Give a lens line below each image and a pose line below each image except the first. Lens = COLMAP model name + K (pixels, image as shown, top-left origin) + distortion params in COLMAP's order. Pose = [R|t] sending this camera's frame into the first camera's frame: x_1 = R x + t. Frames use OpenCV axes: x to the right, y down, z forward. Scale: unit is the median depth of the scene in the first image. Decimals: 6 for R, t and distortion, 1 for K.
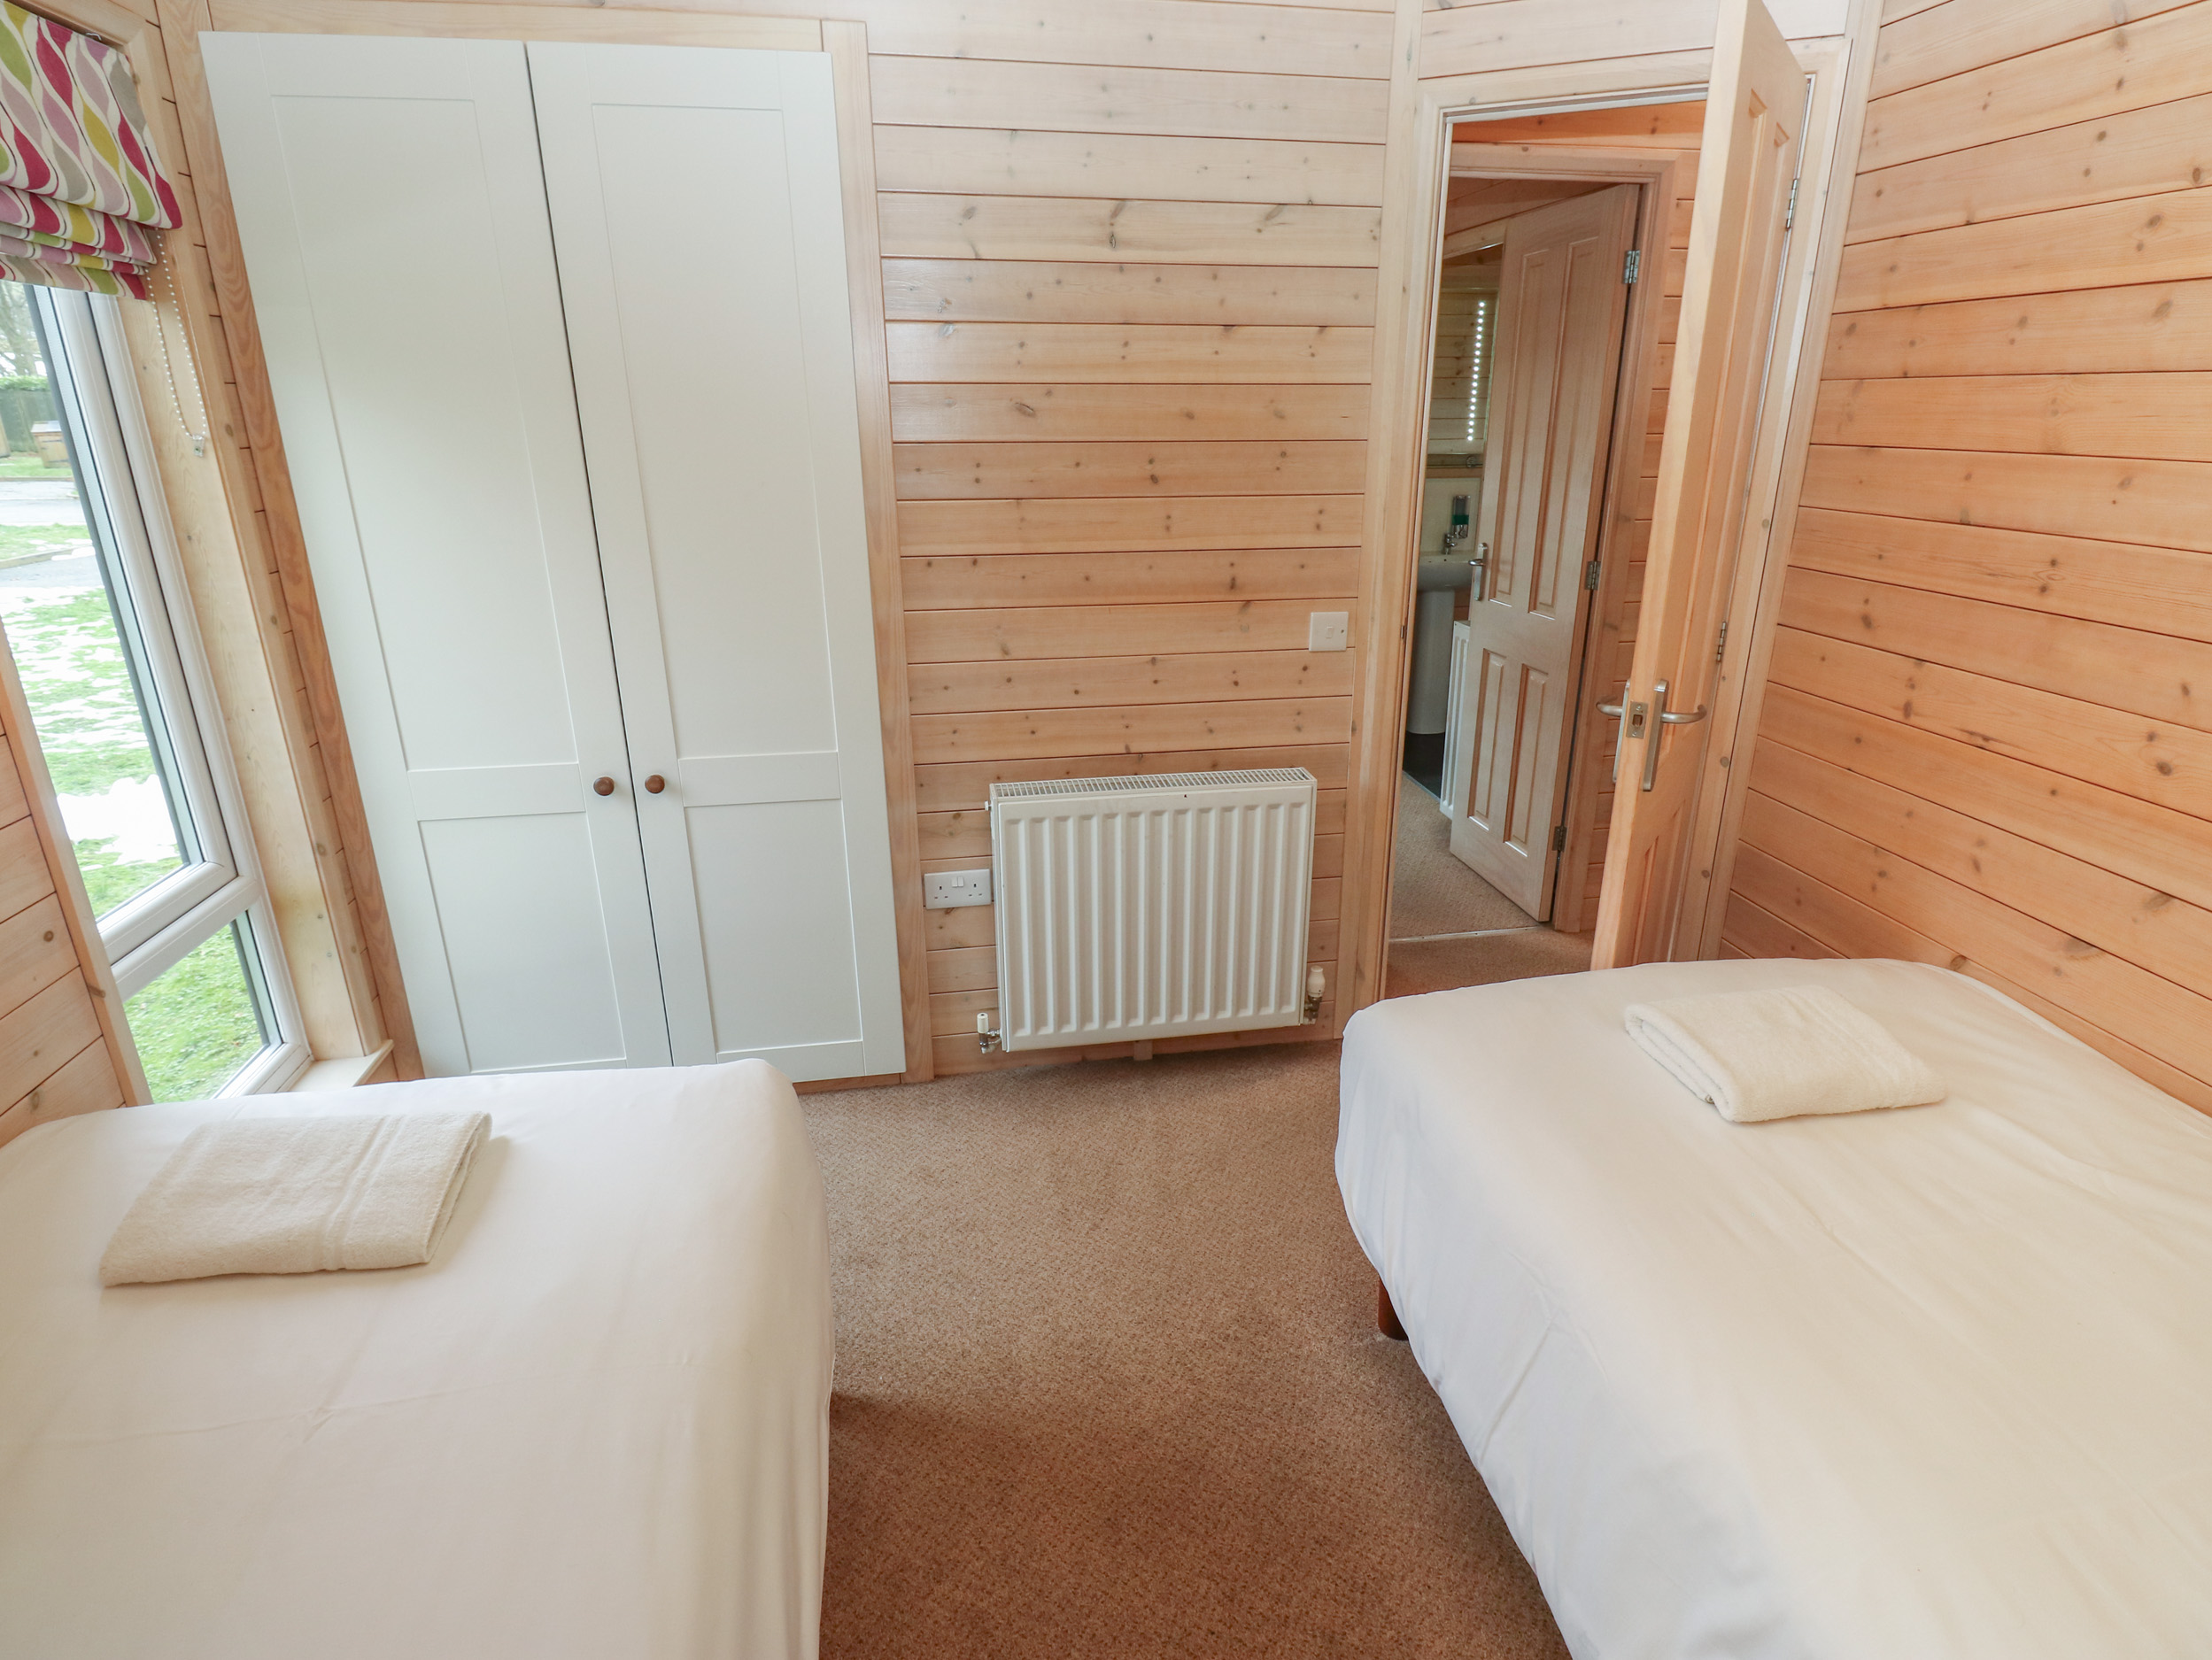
lens RADIAL K [[1159.8, 0, 1109.3], [0, 1159.8, 822.5], [0, 0, 1]] dist [-0.004044, -0.011088]
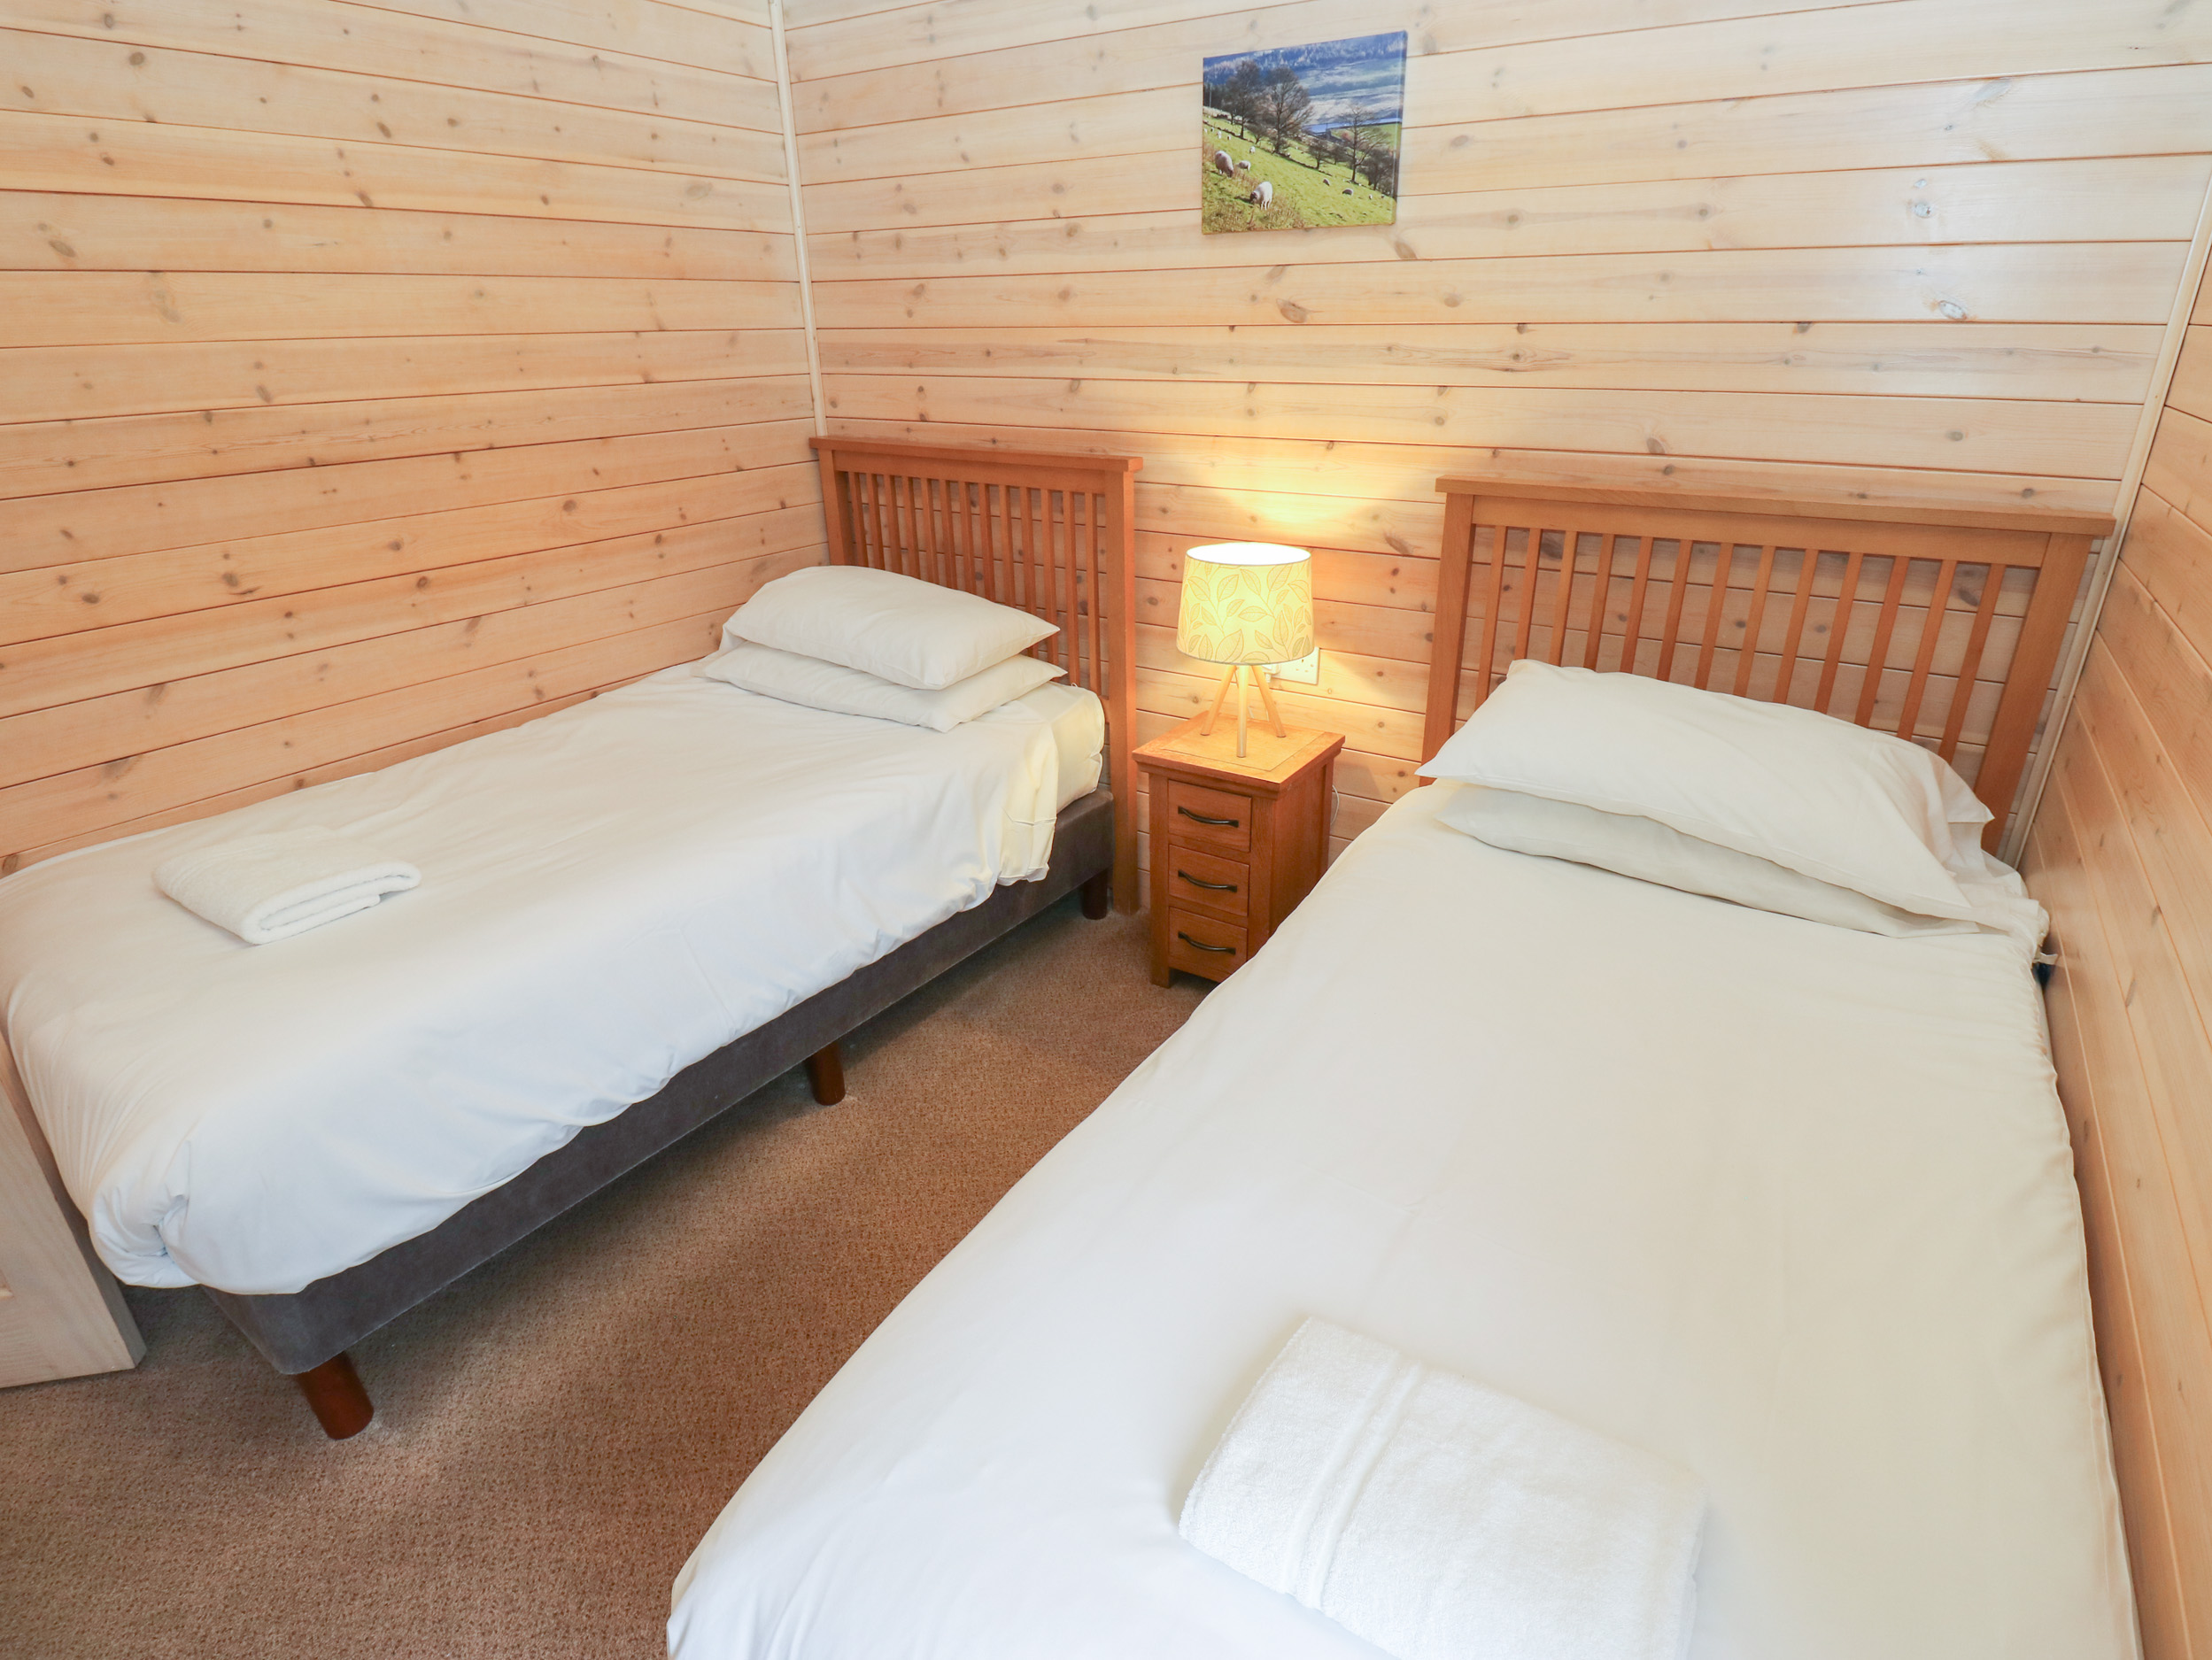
lens RADIAL K [[1159.8, 0, 1129.4], [0, 1159.8, 837.1], [0, 0, 1]] dist [-0.004044, -0.011088]
pose [[-0.741818, -0.265238, 0.615919, -0.753860], [0.231872, 0.760356, 0.606707, -0.344176], [-0.629239, 0.592880, -0.502544, 1.067288]]
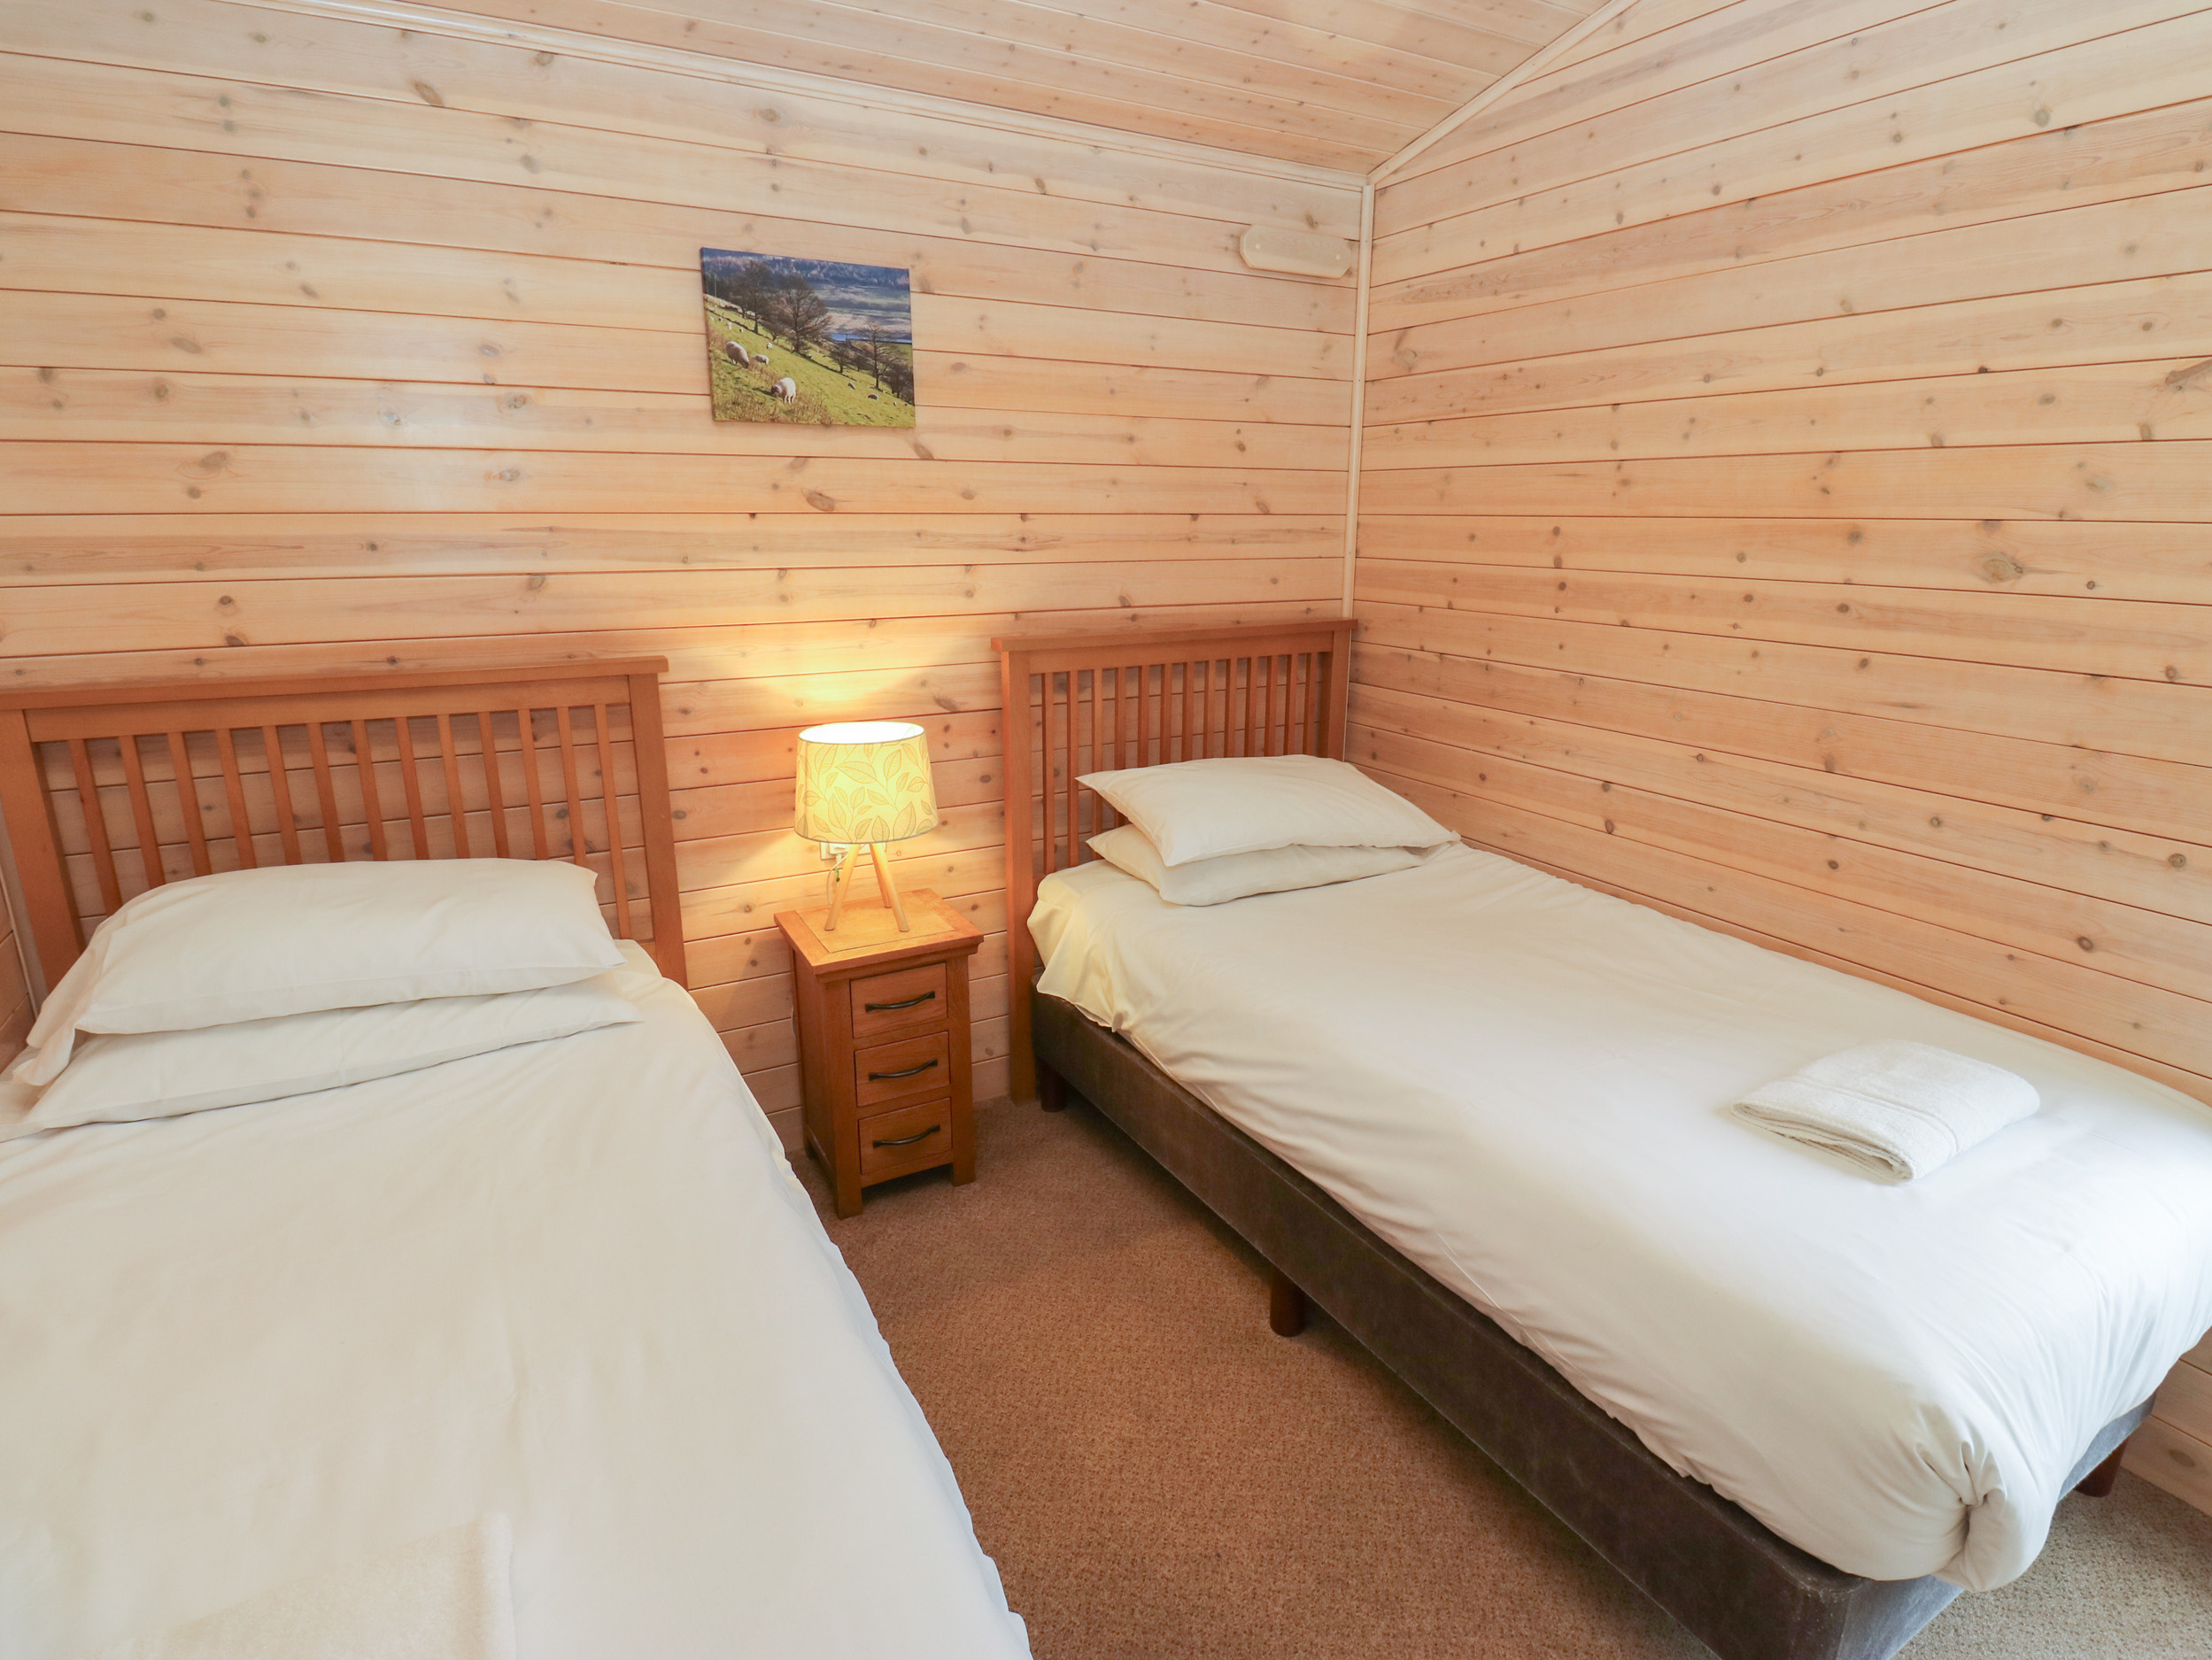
lens RADIAL K [[1159.8, 0, 1129.2], [0, 1159.8, 830.3], [0, 0, 1]] dist [-0.004044, -0.011088]
pose [[-0.934398, 0.091694, -0.344227, 0.386610], [-0.120202, 0.828477, 0.546971, -0.427823], [0.335338, 0.552466, -0.763105, 1.321300]]
